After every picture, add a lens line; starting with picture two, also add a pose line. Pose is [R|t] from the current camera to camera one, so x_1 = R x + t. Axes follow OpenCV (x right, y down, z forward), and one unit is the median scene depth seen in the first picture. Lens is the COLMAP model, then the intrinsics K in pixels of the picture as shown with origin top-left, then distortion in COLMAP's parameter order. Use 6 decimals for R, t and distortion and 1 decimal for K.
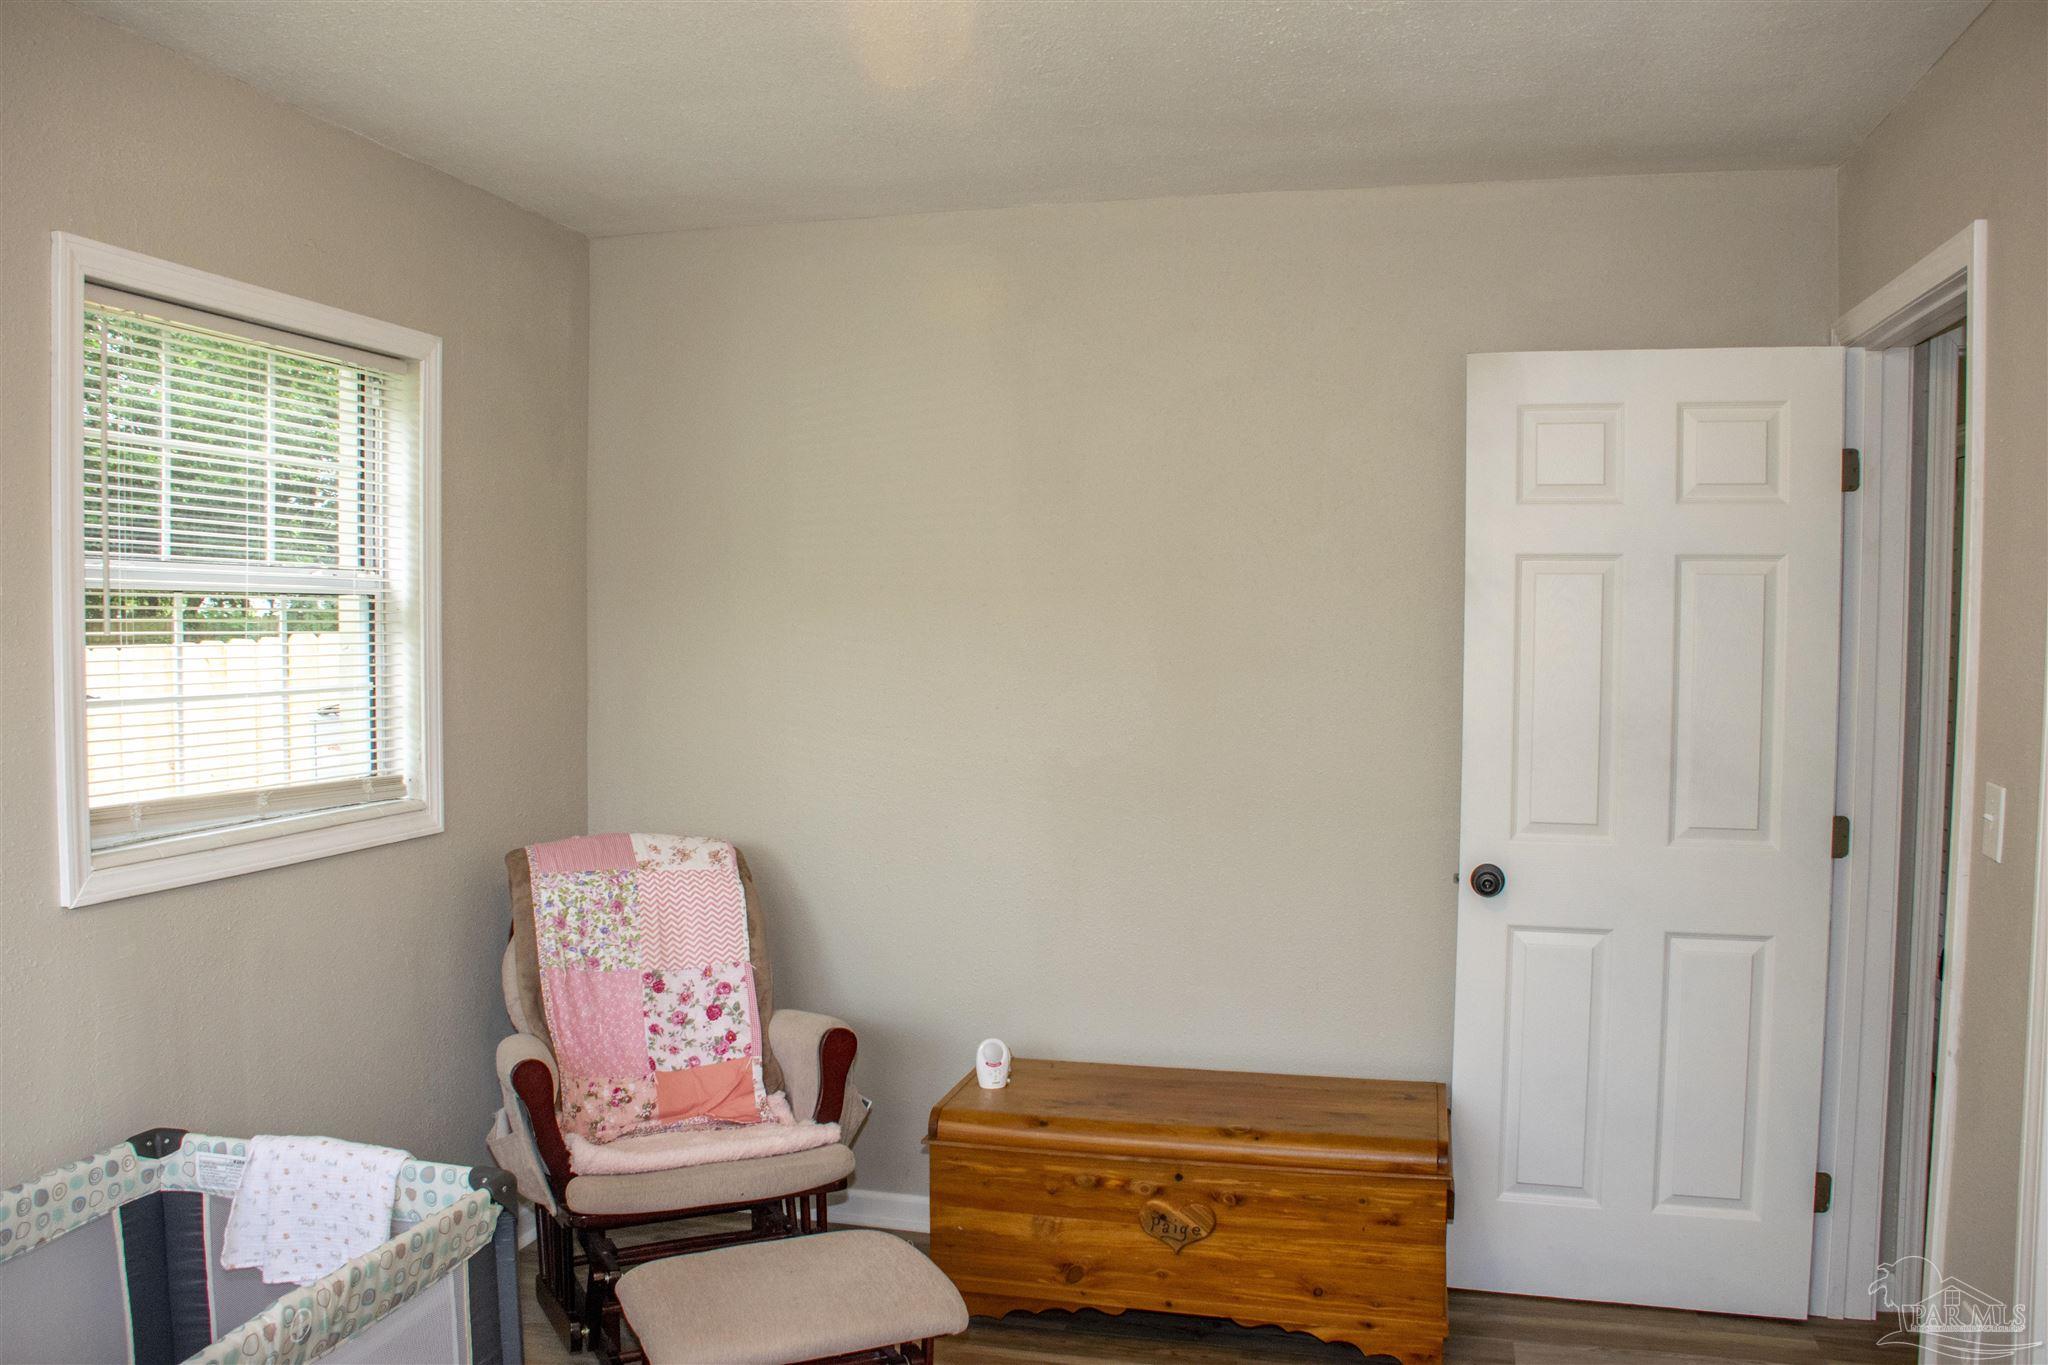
lens RADIAL K [[1593.2, 0, 1014.5], [0, 1593.2, 684.3], [0, 0, 1]] dist [-0.161812, 0.107372]
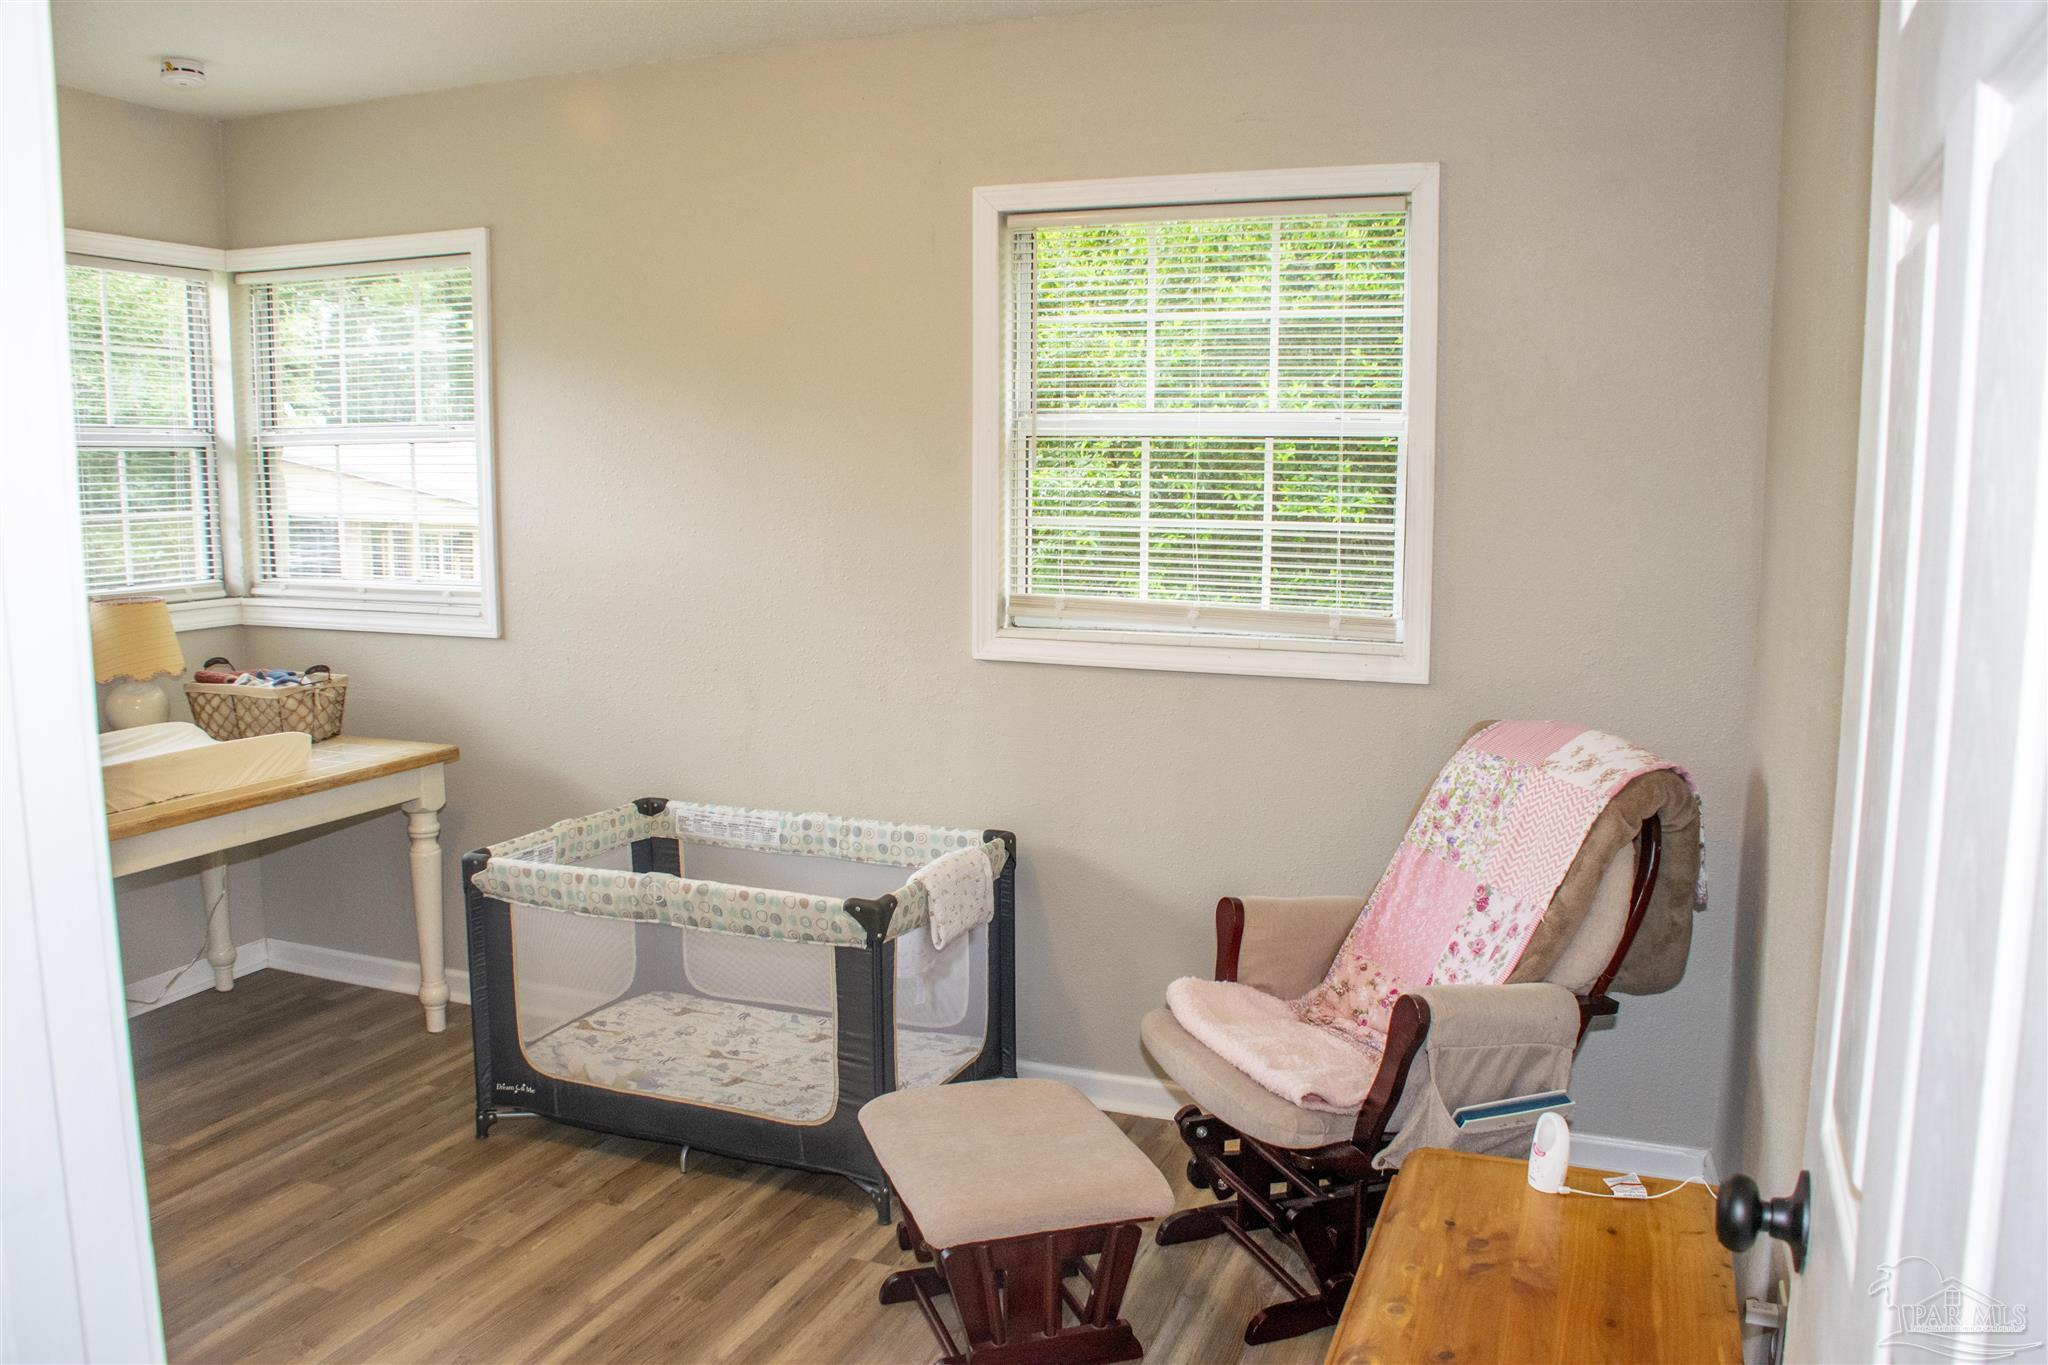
lens RADIAL K [[1593.2, 0, 1014.5], [0, 1593.2, 684.3], [0, 0, 1]] dist [-0.161812, 0.107372]
pose [[-0.117846, 0.127682, -0.984789, 0.615693], [-0.044315, 0.990035, 0.133665, -0.023638], [0.992043, 0.059393, -0.111014, 0.851530]]
